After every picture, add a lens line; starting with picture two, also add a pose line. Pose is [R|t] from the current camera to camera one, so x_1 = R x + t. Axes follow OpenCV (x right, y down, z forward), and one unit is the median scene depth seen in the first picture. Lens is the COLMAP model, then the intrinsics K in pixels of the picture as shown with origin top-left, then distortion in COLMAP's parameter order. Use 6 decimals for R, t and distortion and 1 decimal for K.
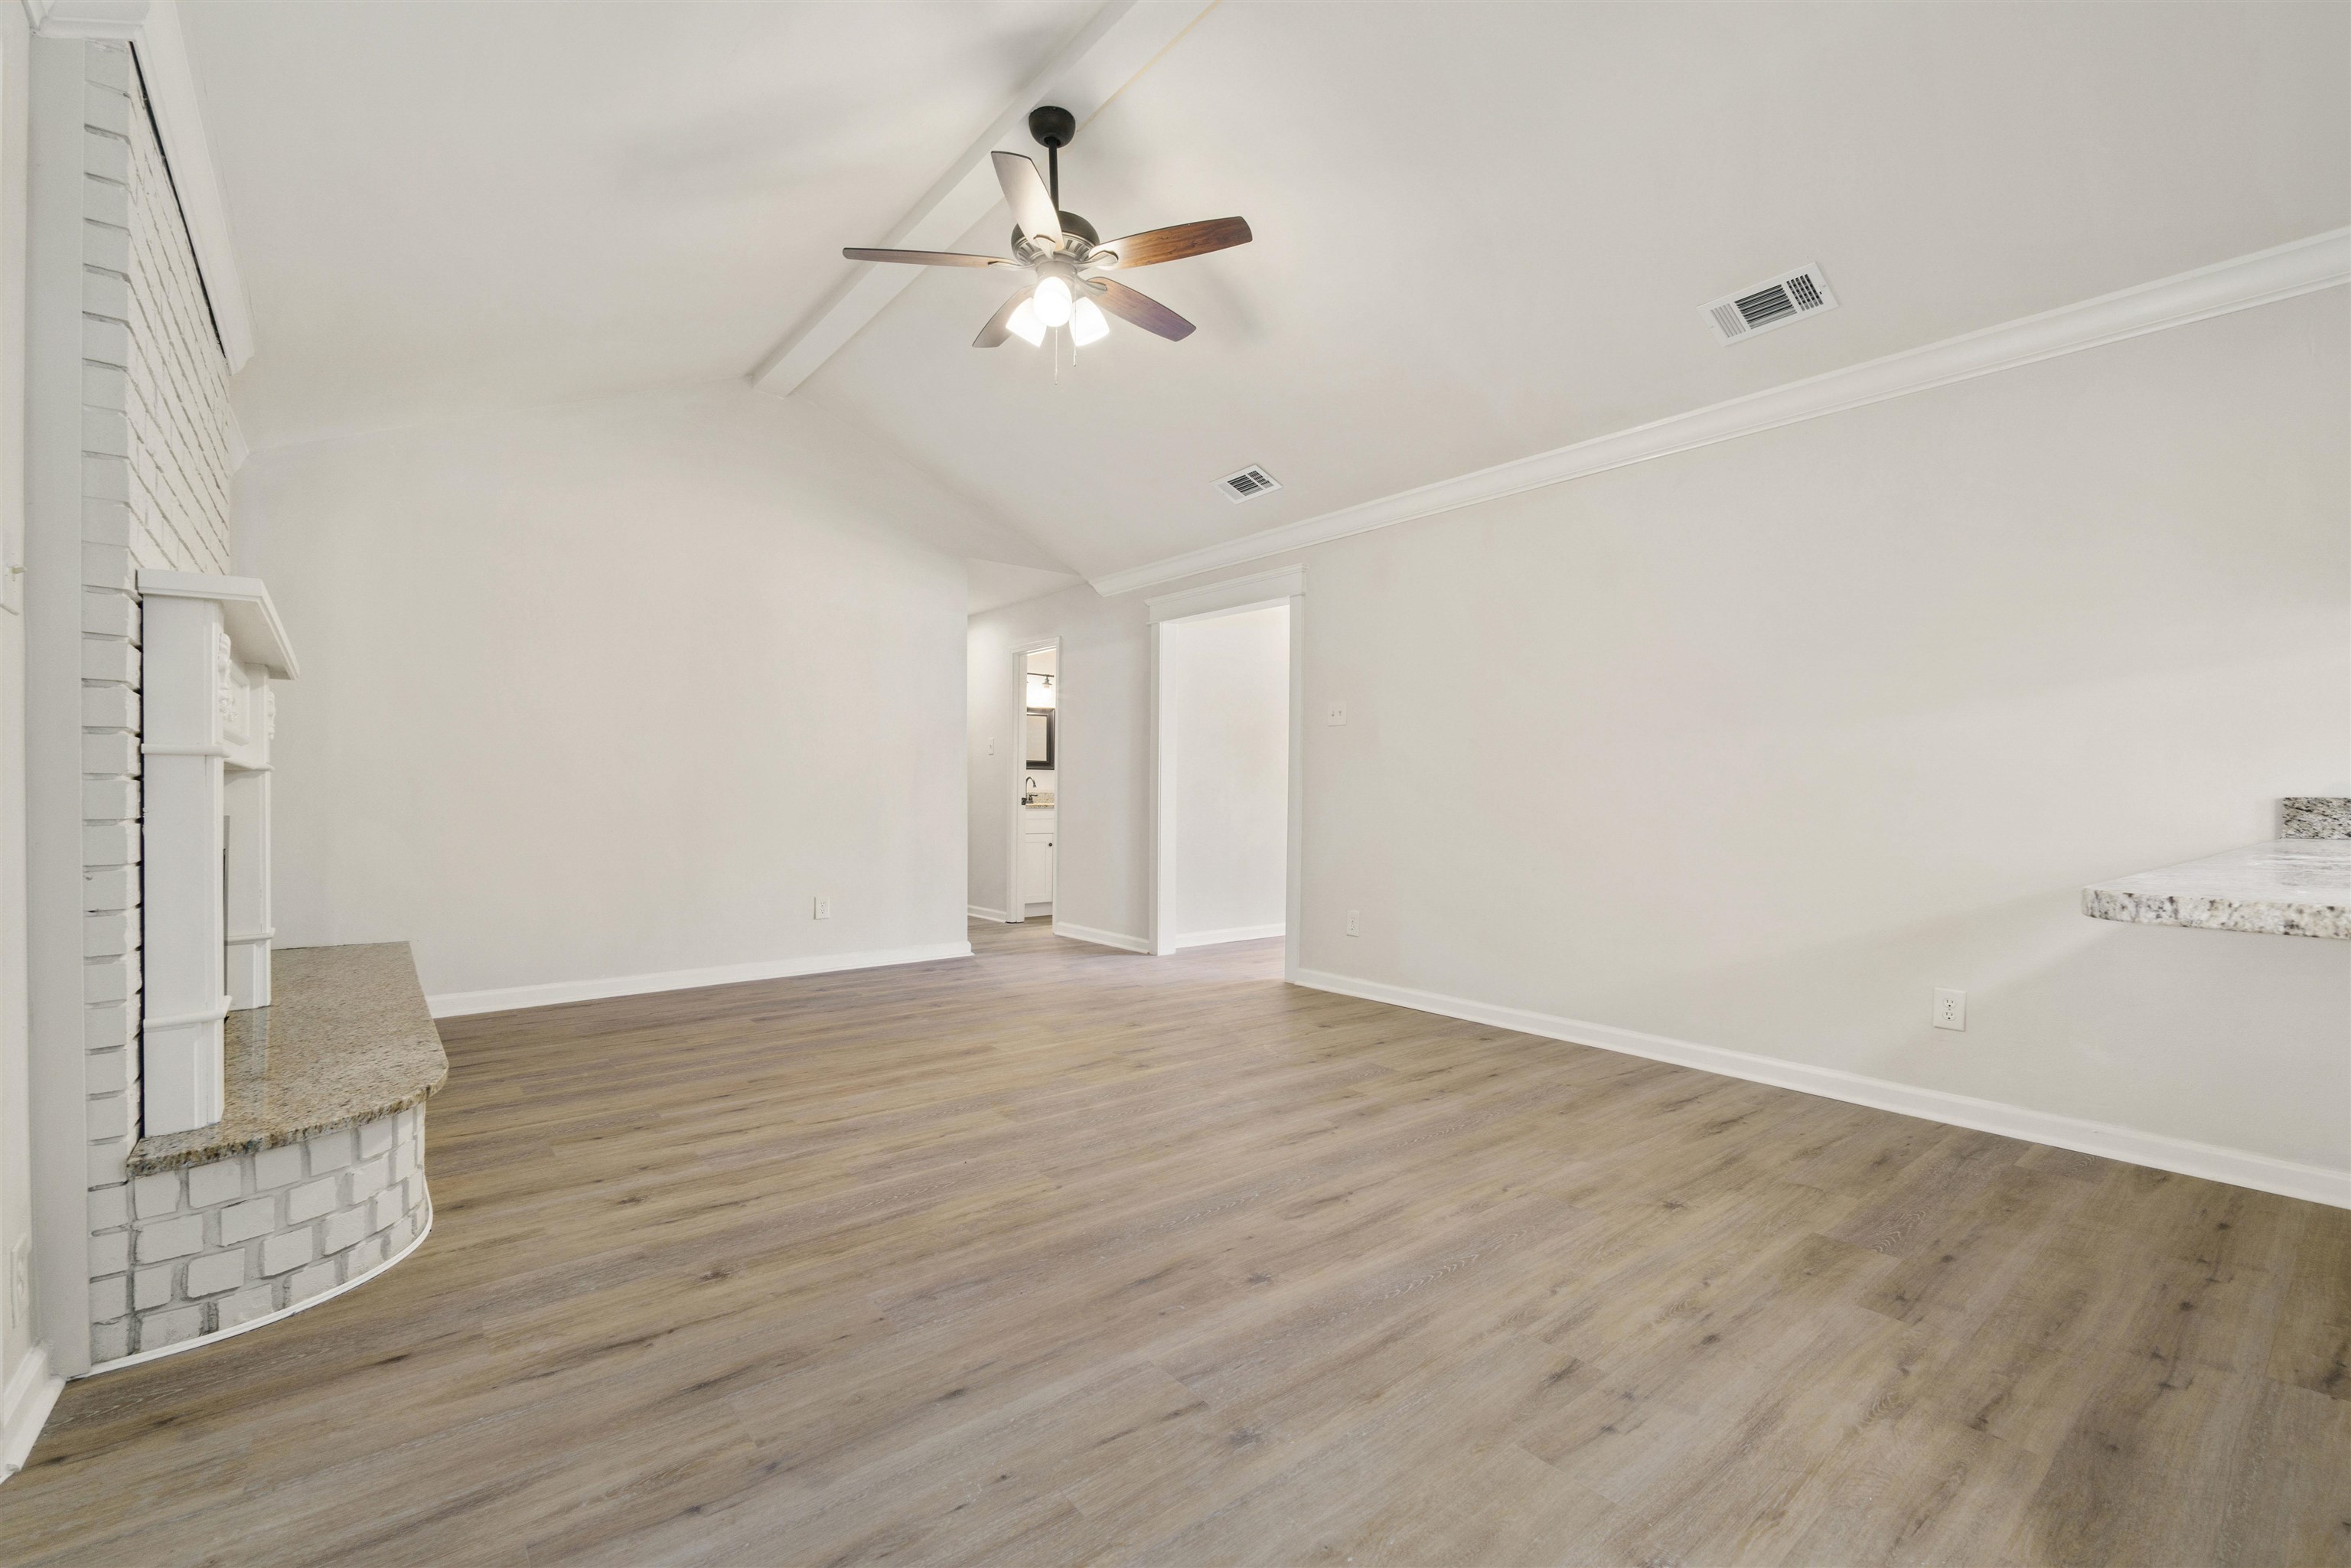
lens RADIAL K [[1006.0, 0, 1196.7], [0, 1006.0, 791.9], [0, 0, 1]] dist [-0.002548, -0.000200]
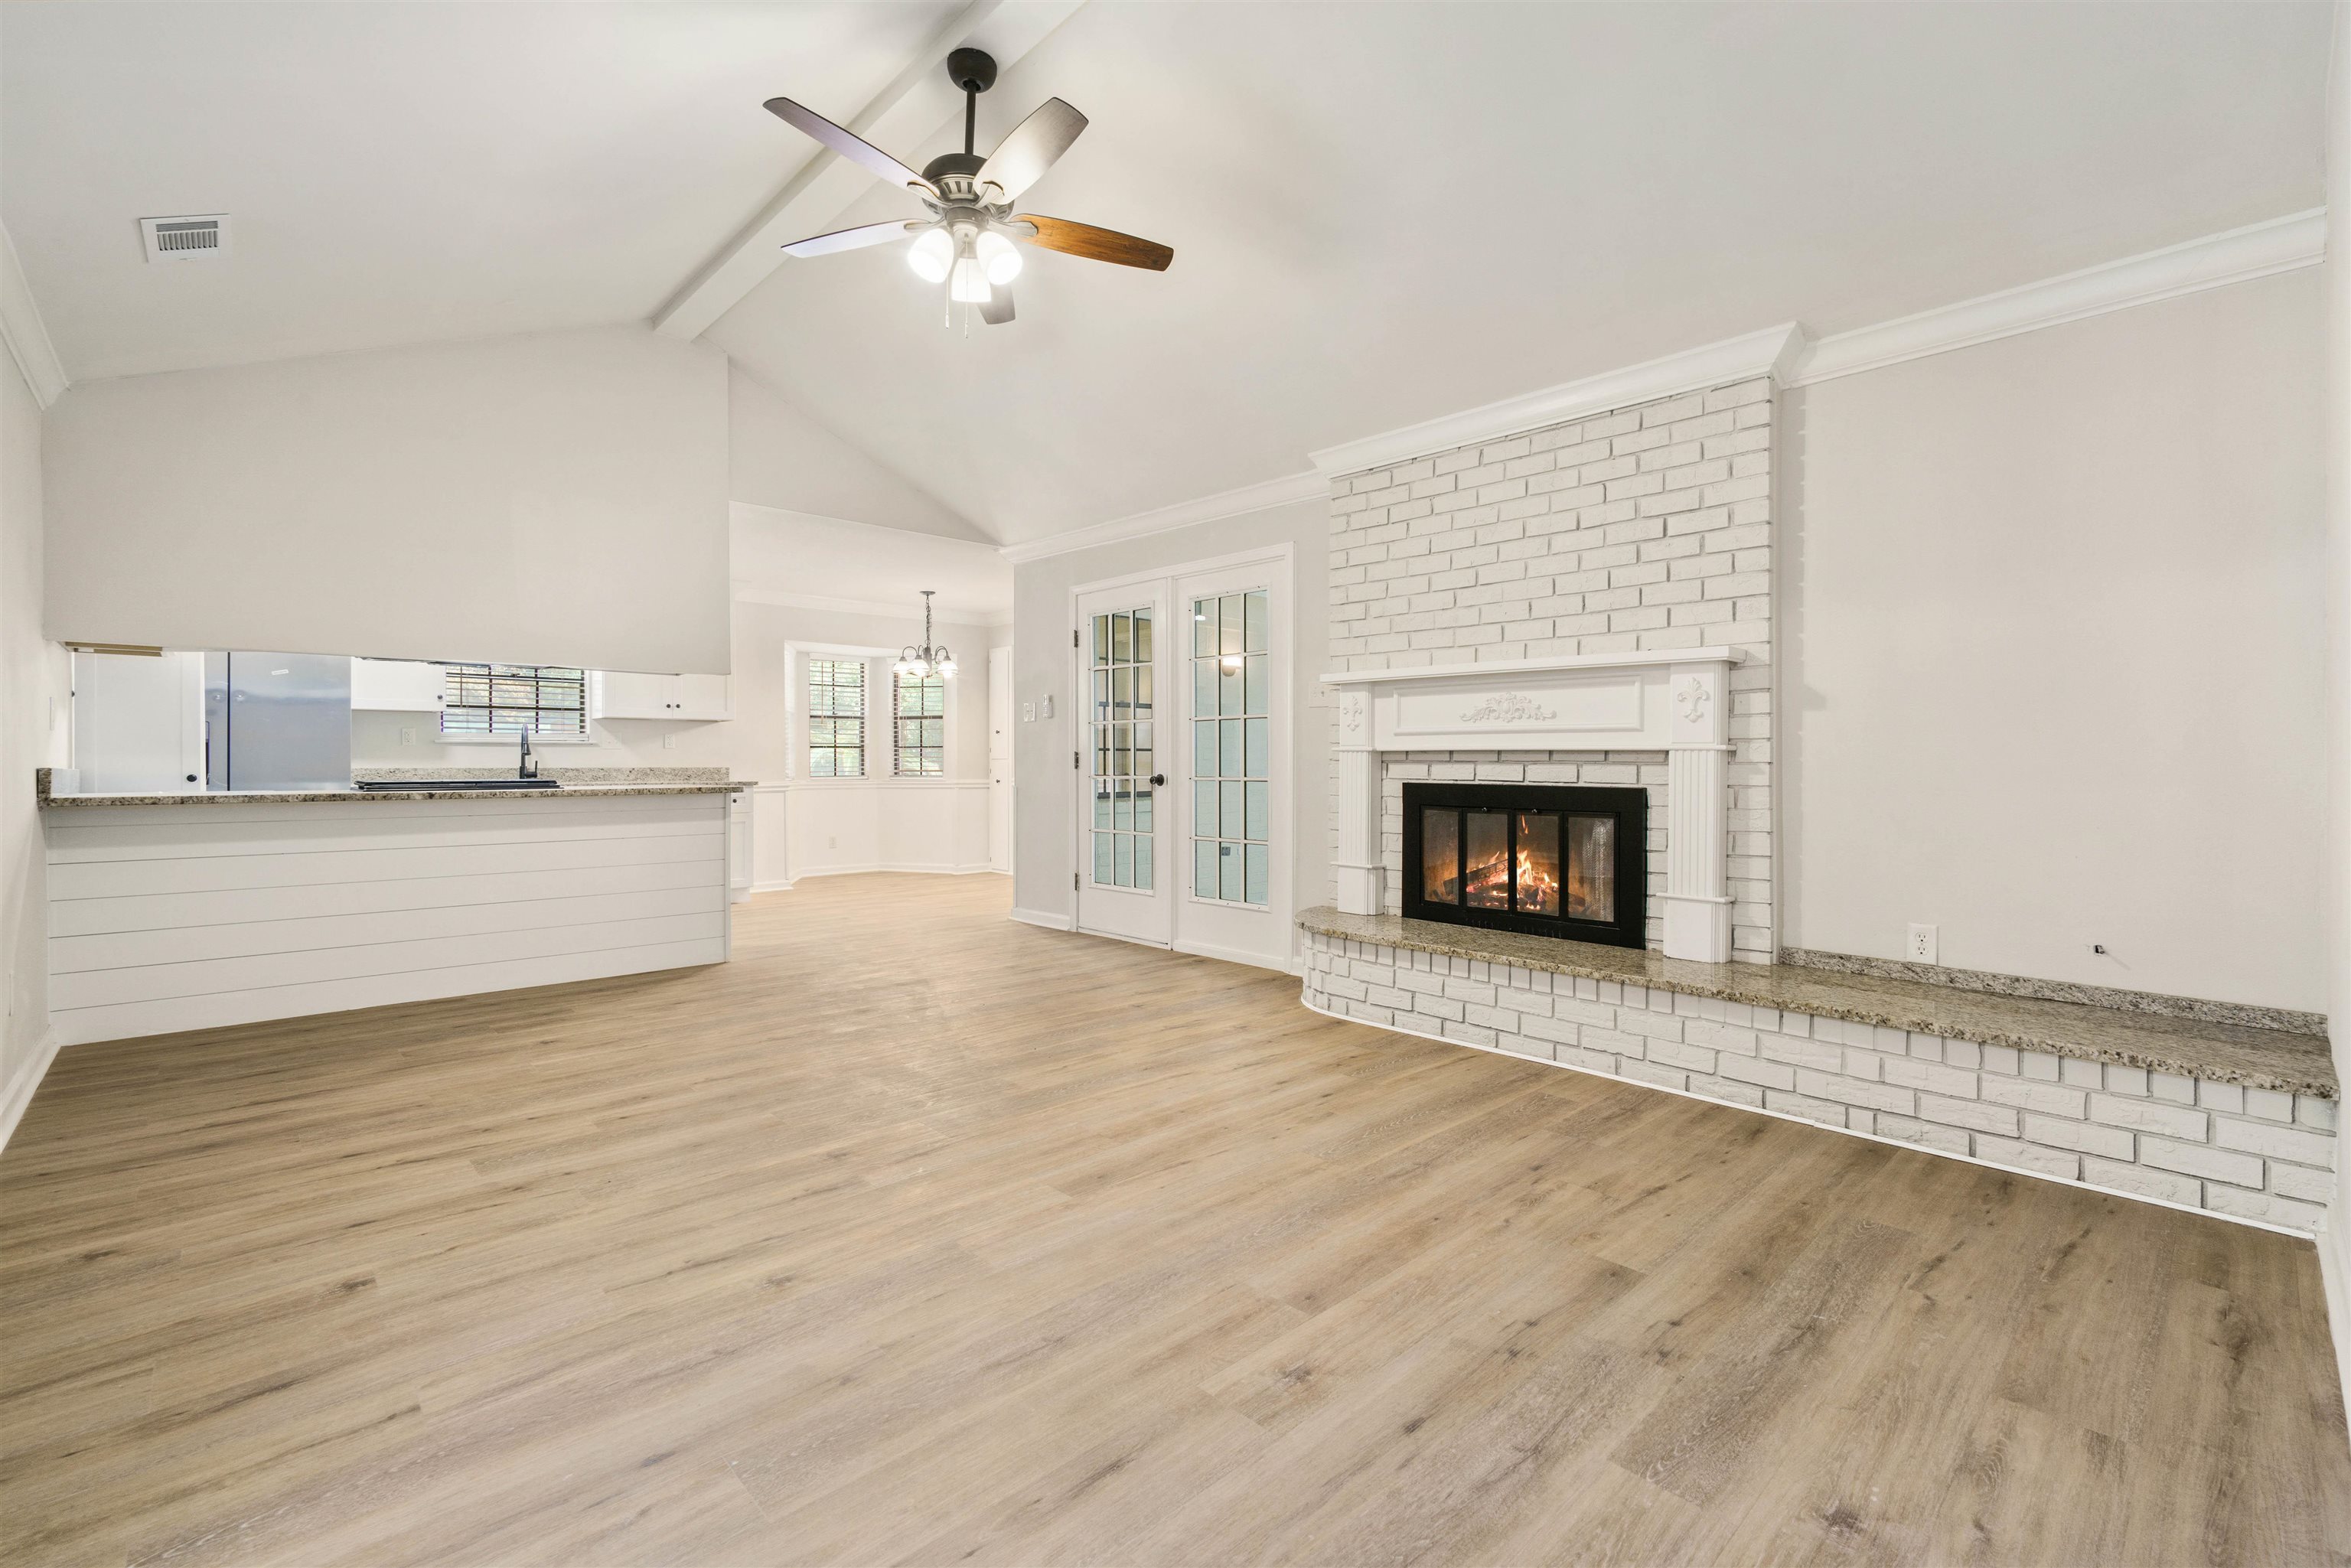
lens RADIAL K [[1018.0, 0, 1178.3], [0, 1018.0, 788.5], [0, 0, 1]] dist [-0.001475, 0.000120]
pose [[-0.998478, -0.002268, -0.055113, -0.310073], [-0.003544, 0.999727, 0.023075, -0.000513], [0.055046, 0.023235, -0.998213, 2.106969]]
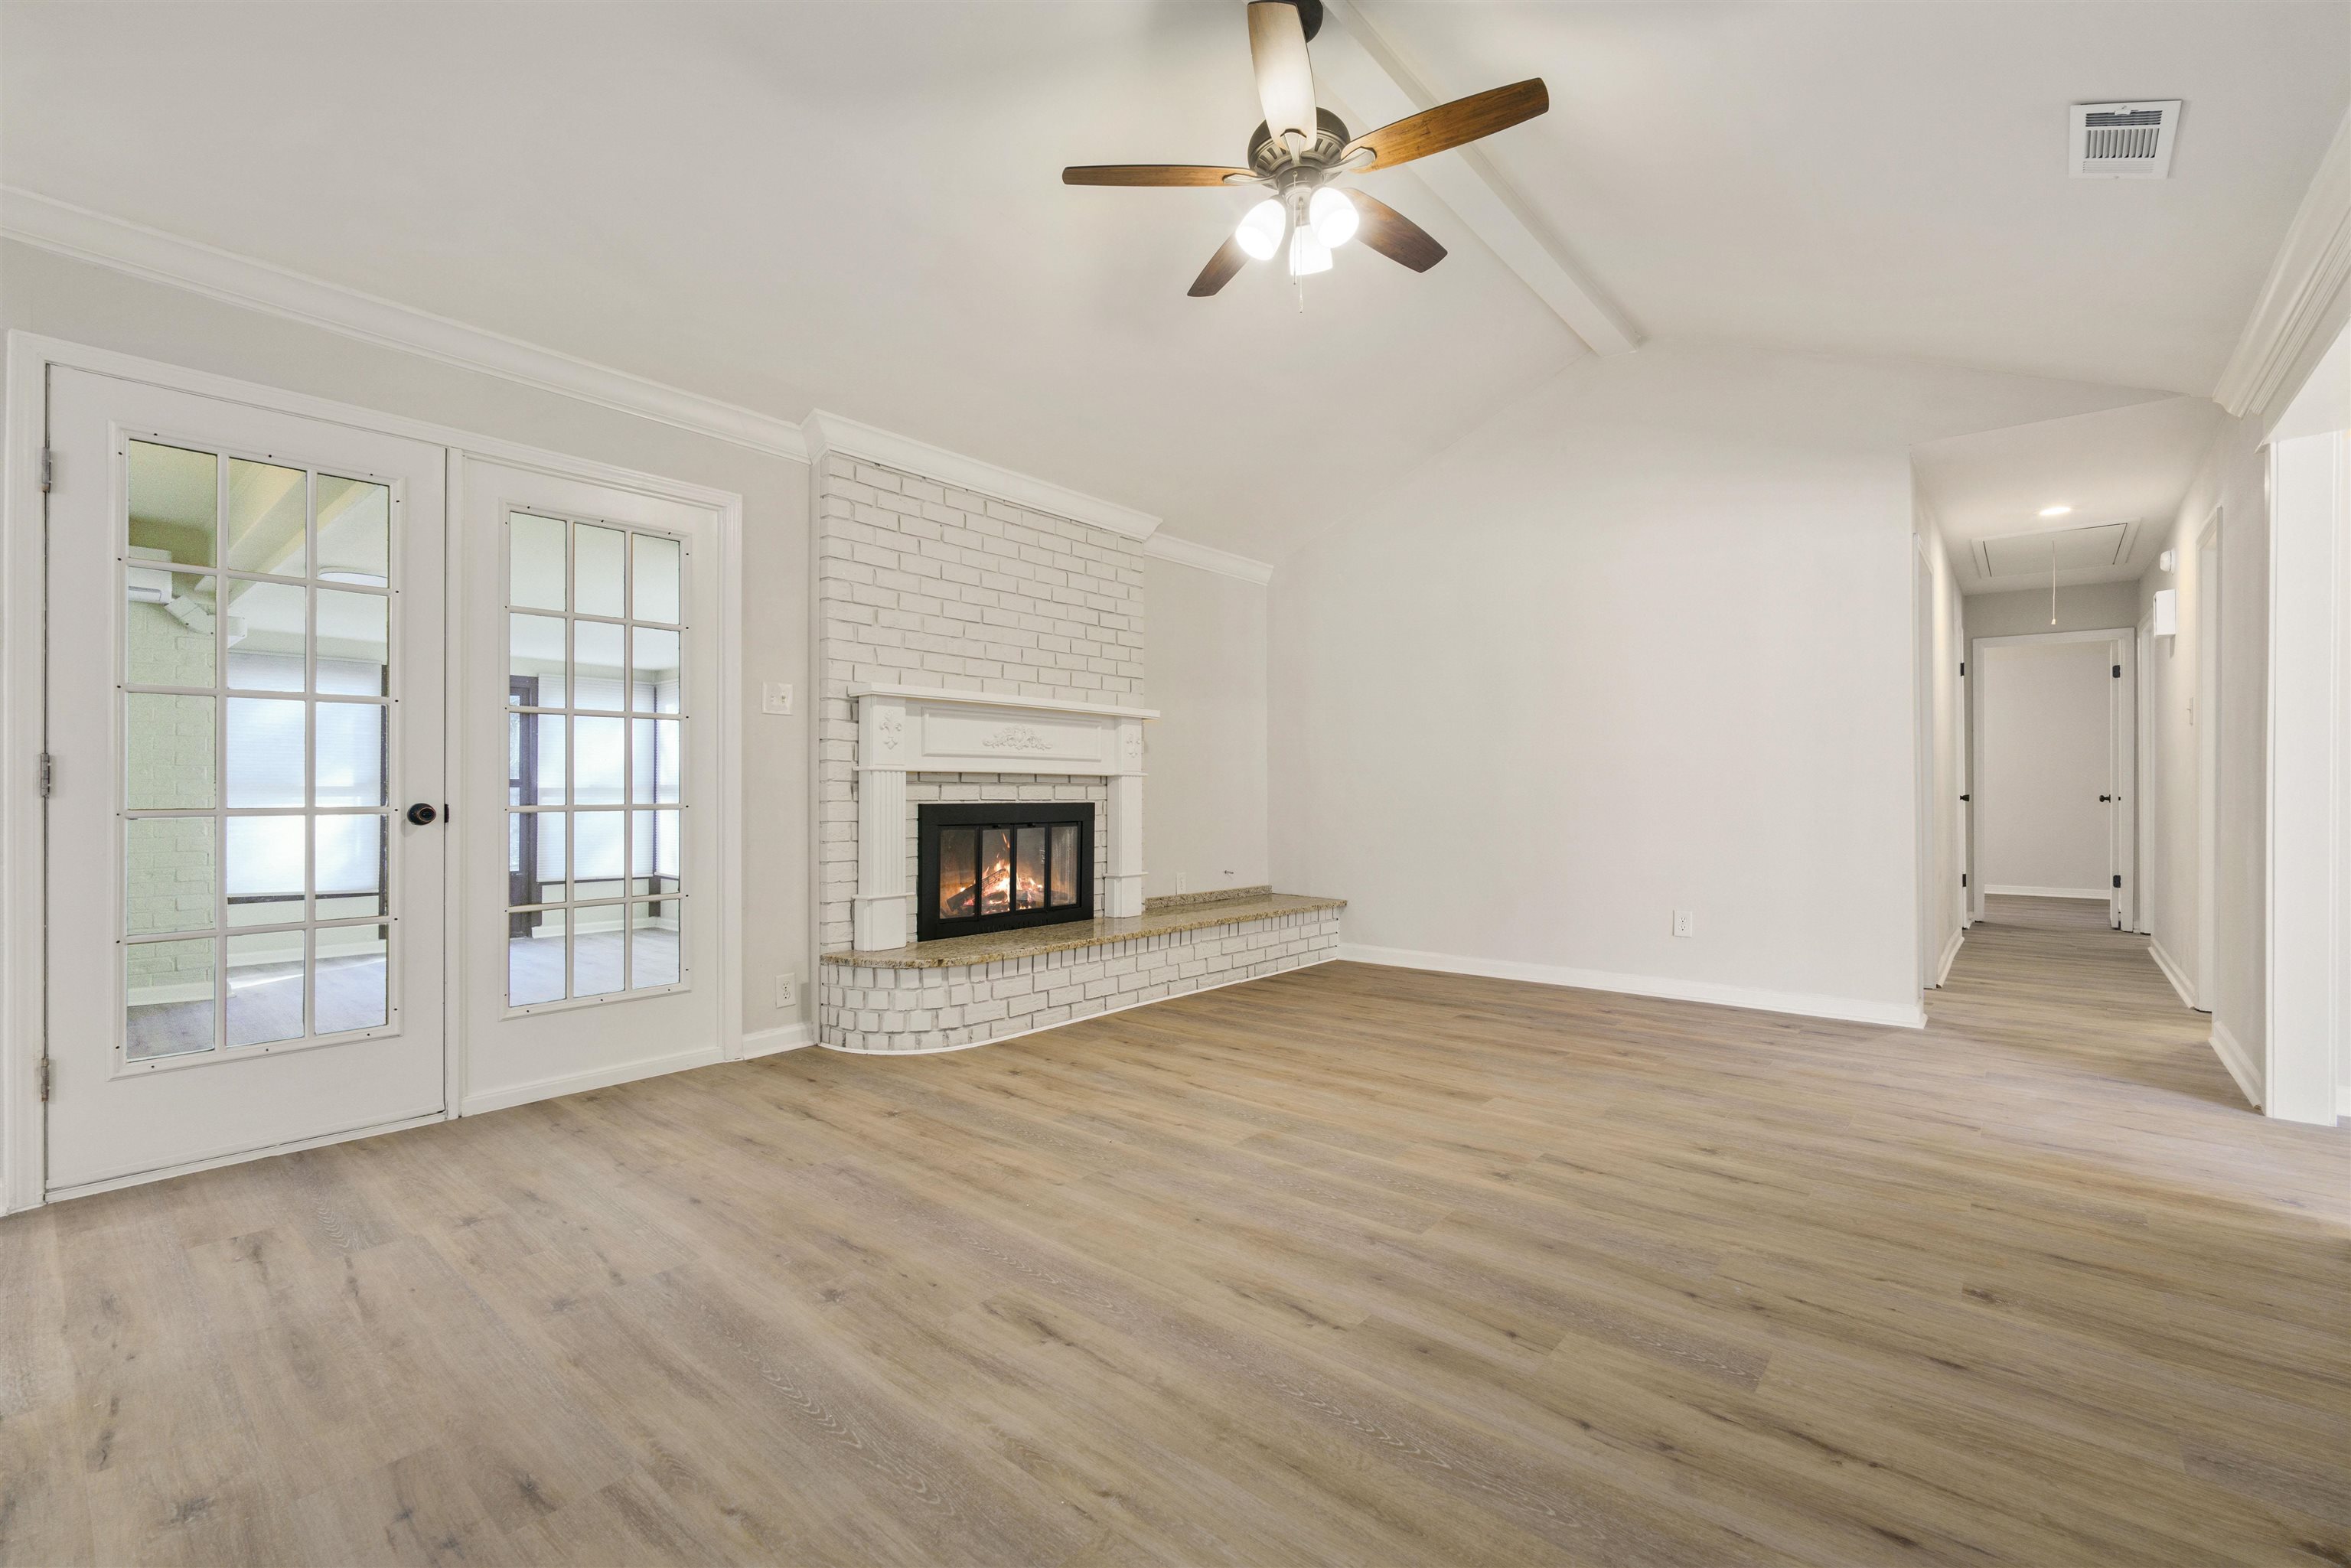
lens RADIAL K [[1020.7, 0, 1180.0], [0, 1020.7, 810.8], [0, 0, 1]] dist [-0.002045, 0.000367]
pose [[0.169816, 0.018228, -0.985307, 0.738390], [0.002251, 0.999819, 0.018884, 0.006526], [0.985473, -0.005425, 0.169745, 0.810663]]
